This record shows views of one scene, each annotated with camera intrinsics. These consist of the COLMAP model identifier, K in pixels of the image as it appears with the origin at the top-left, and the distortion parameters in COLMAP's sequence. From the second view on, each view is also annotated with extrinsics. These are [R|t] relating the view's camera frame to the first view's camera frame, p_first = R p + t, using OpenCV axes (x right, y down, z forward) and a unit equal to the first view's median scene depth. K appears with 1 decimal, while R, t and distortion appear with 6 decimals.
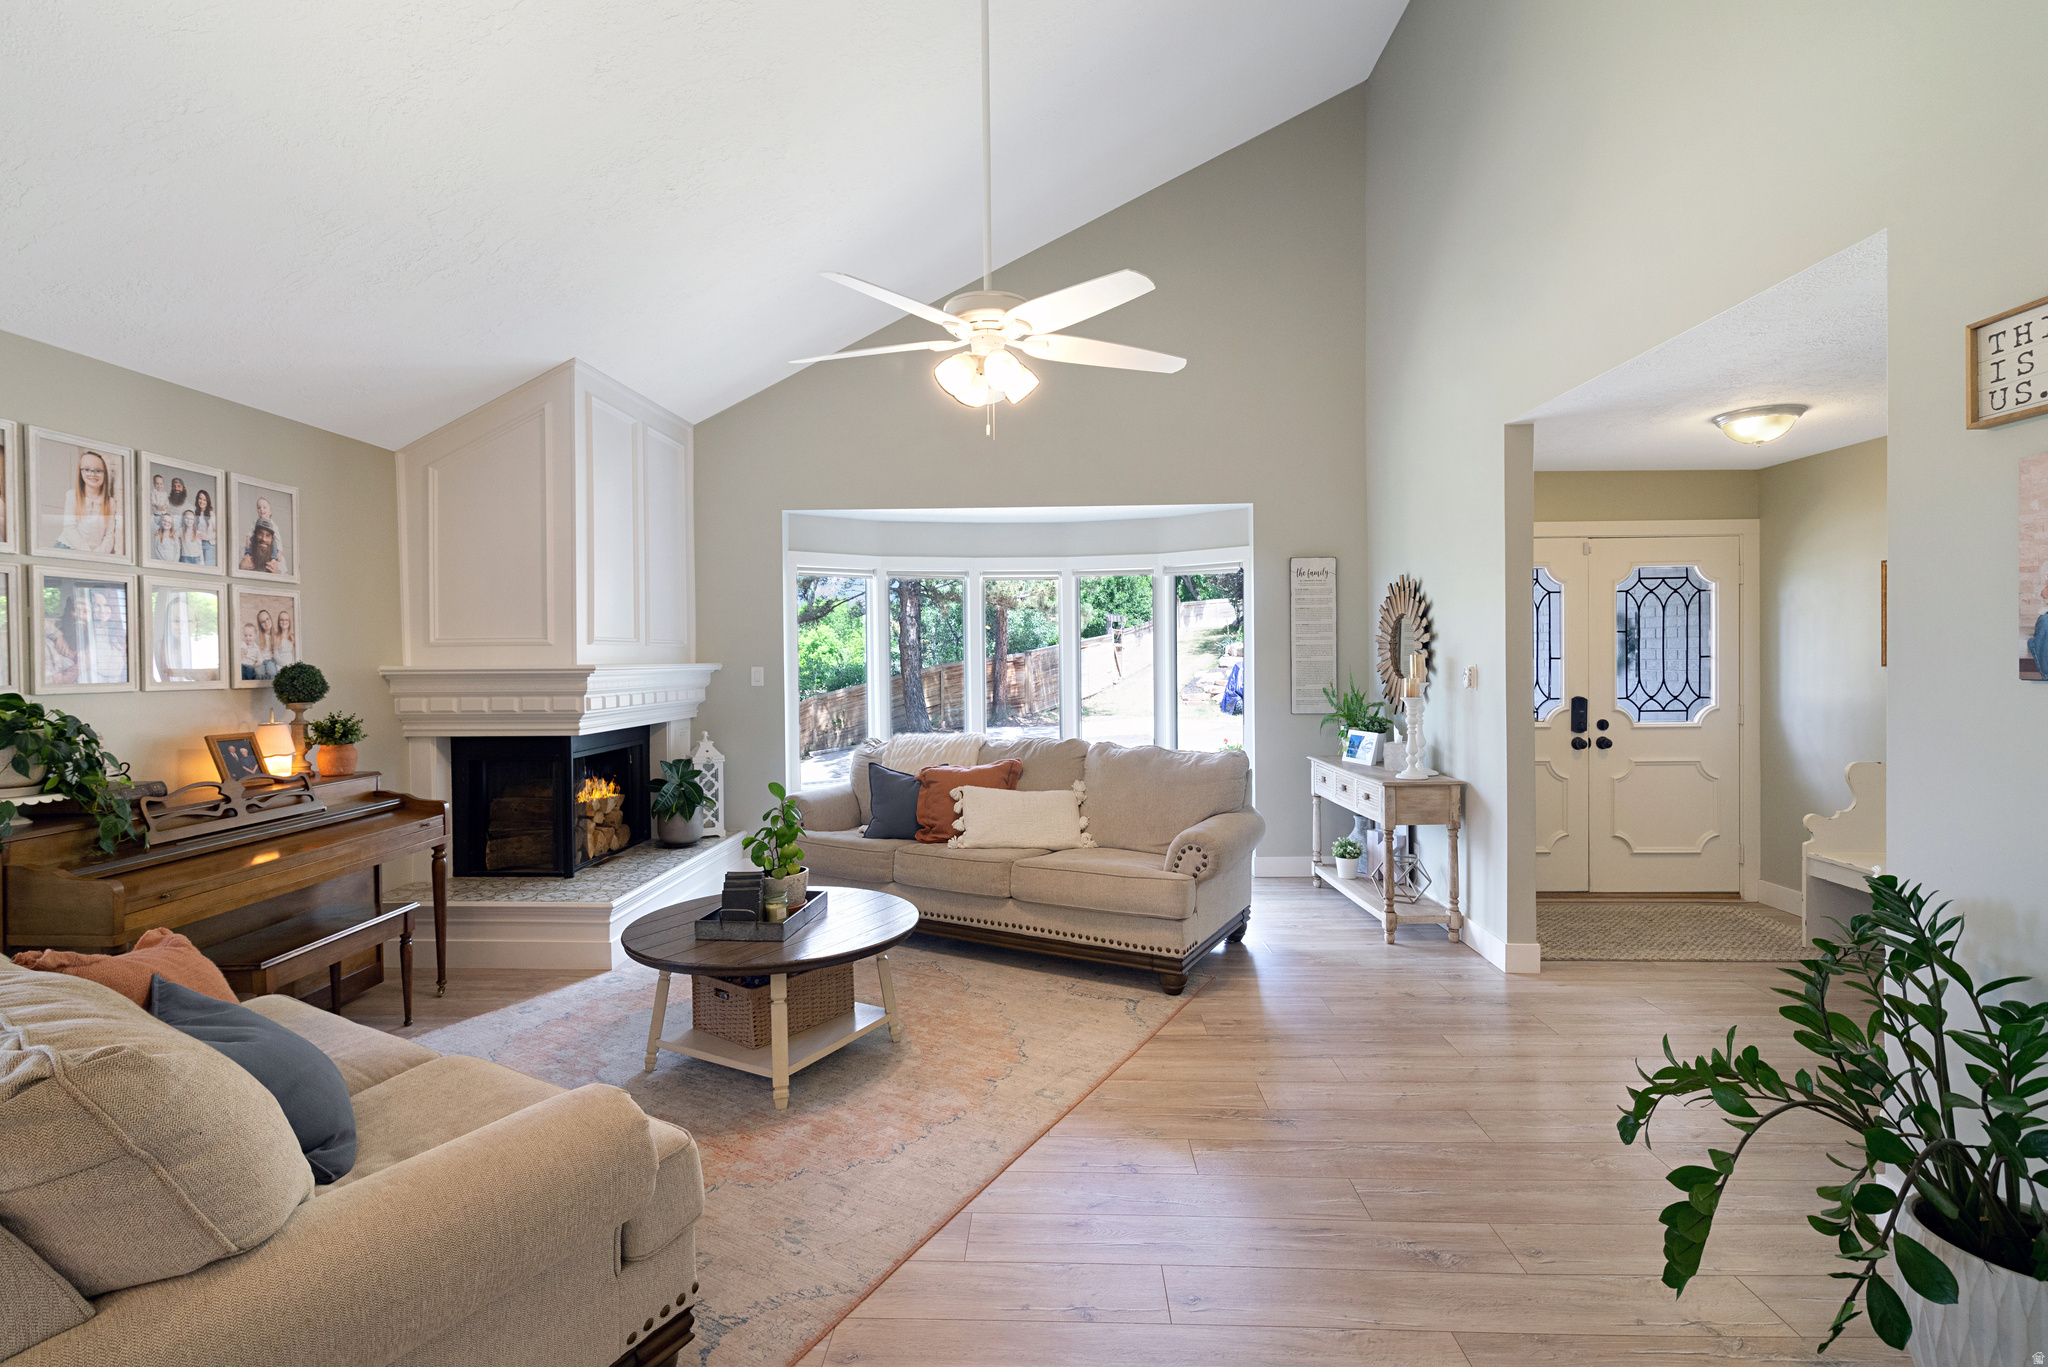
lens RADIAL K [[929.0, 0, 1010.4], [0, 929.0, 674.5], [0, 0, 1]] dist [-0.001413, 0.000056]
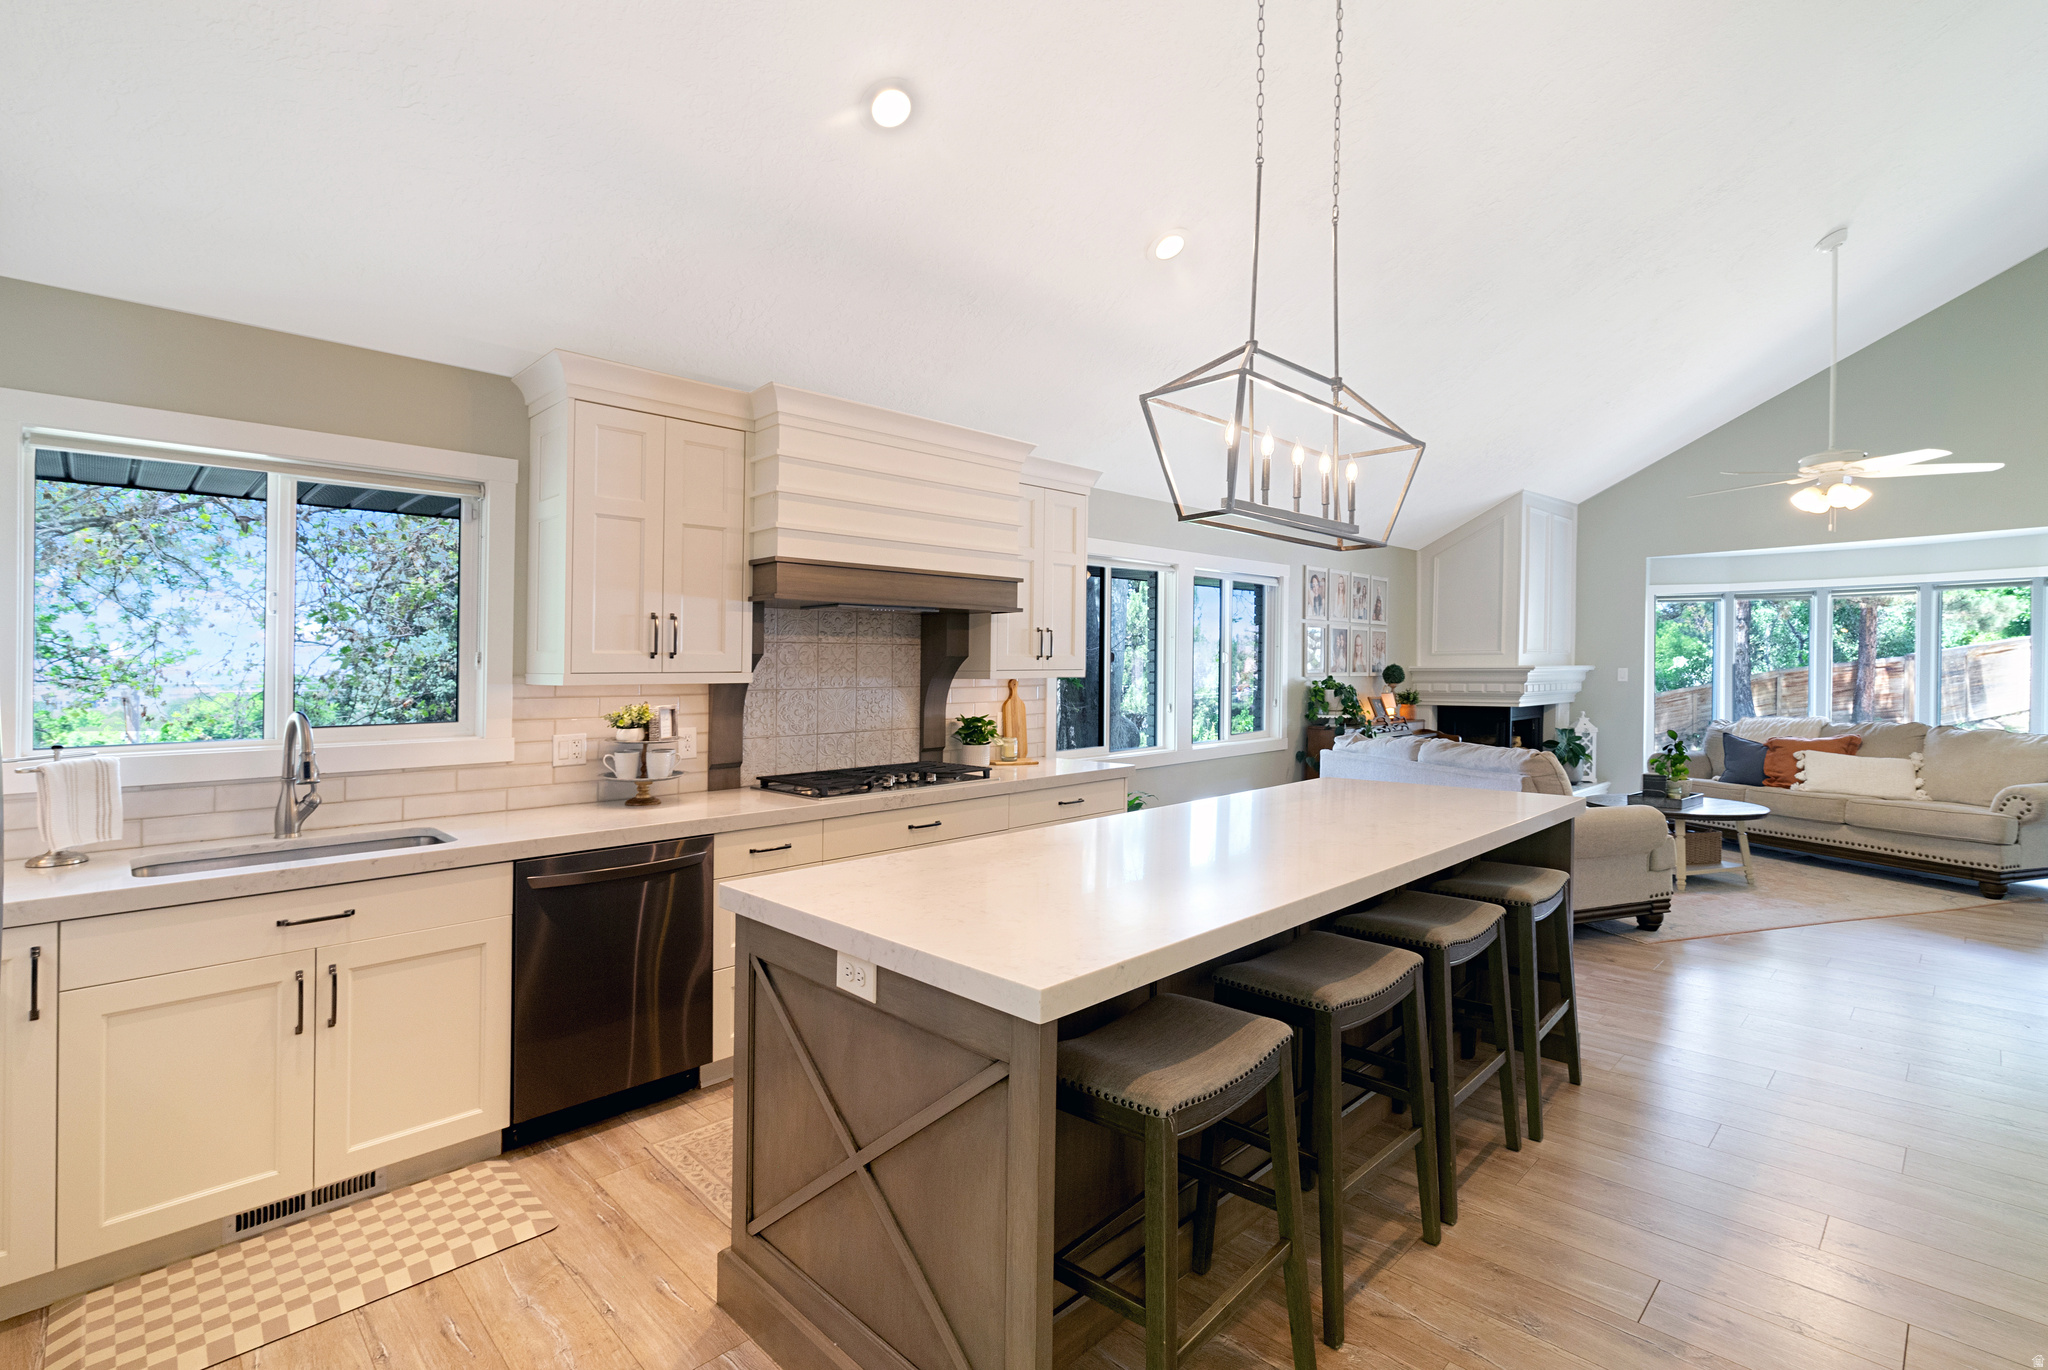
lens RADIAL K [[944.4, 0, 1031.5], [0, 944.4, 694.4], [0, 0, 1]] dist [-0.000498, -0.000155]
pose [[0.737969, 0.021339, -0.674497, 0.049590], [-0.011491, 0.999752, 0.019057, 0.019563], [0.674737, -0.006313, 0.738031, -0.897816]]
